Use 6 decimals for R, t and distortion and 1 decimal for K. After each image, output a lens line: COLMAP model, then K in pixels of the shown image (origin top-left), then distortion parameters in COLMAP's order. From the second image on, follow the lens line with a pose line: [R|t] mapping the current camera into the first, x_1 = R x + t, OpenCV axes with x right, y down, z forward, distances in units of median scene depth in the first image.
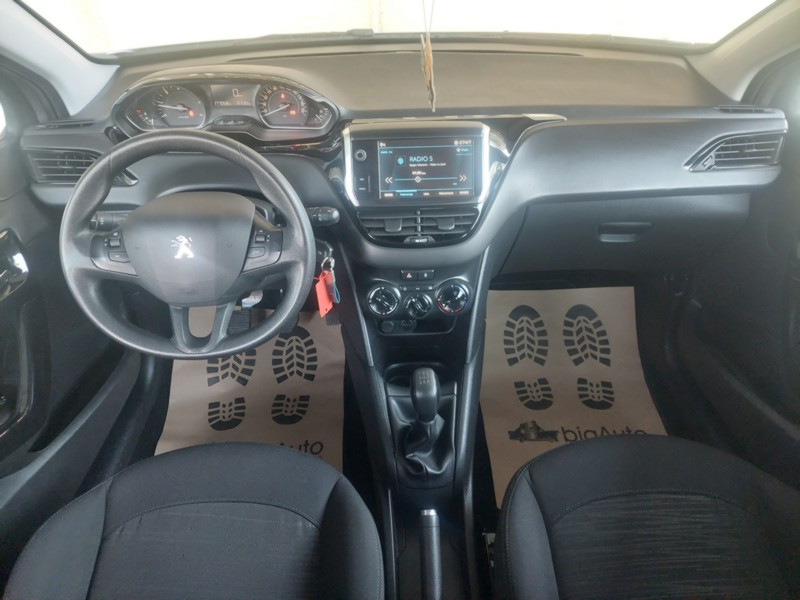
lens RADIAL K [[561.2, 0, 398.0], [0, 561.2, 293.5], [0, 0, 1]] dist [0.042557, -0.029903]
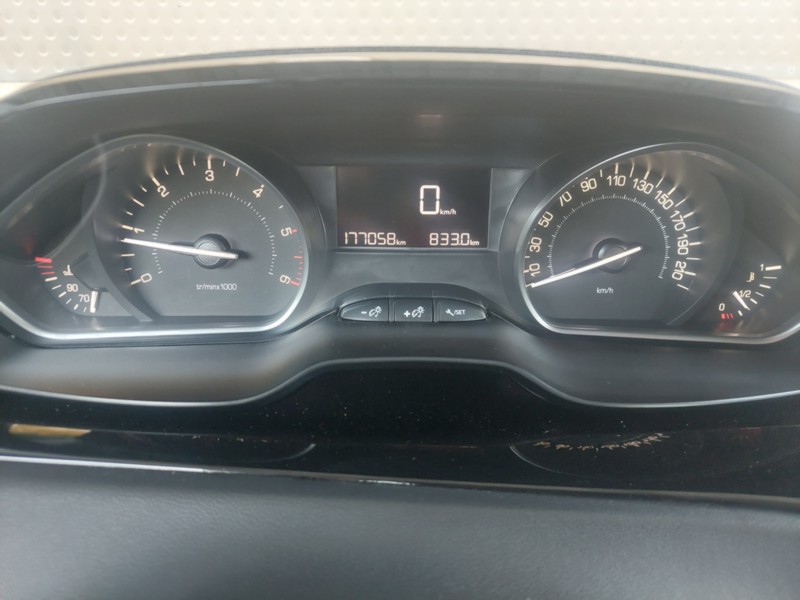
lens RADIAL K [[561.2, 0, 399.1], [0, 561.2, 299.9], [0, 0, 1]] dist [0.042557, -0.029903]
pose [[0.999017, 0.025380, -0.036353, -0.292471], [-0.034568, 0.959314, -0.280219, -0.241618], [0.027762, 0.281200, 0.959248, 0.773668]]
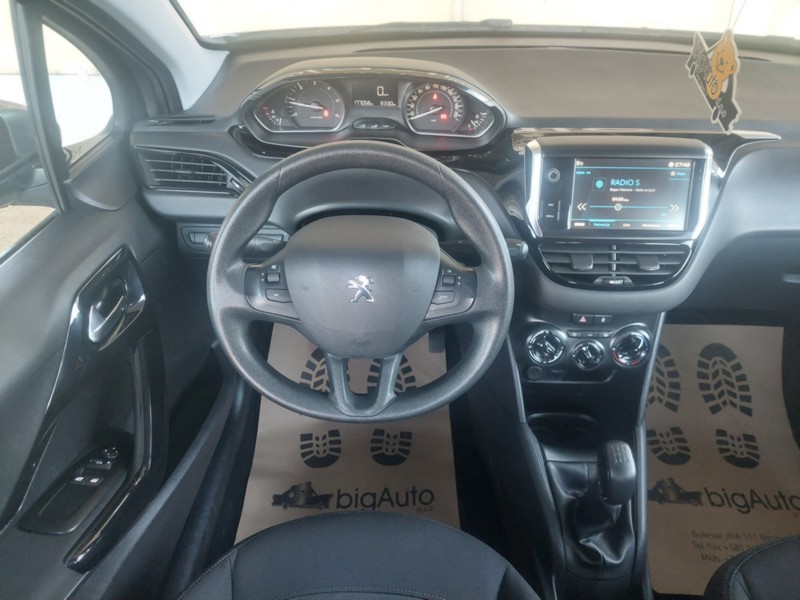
lens RADIAL K [[561.2, 0, 398.2], [0, 561.2, 298.8], [0, 0, 1]] dist [0.042557, -0.029903]
pose [[0.998471, 0.050065, -0.023438, -0.226666], [-0.049561, 0.998538, 0.021592, -0.064449], [0.024484, -0.020397, 0.999492, 0.152267]]
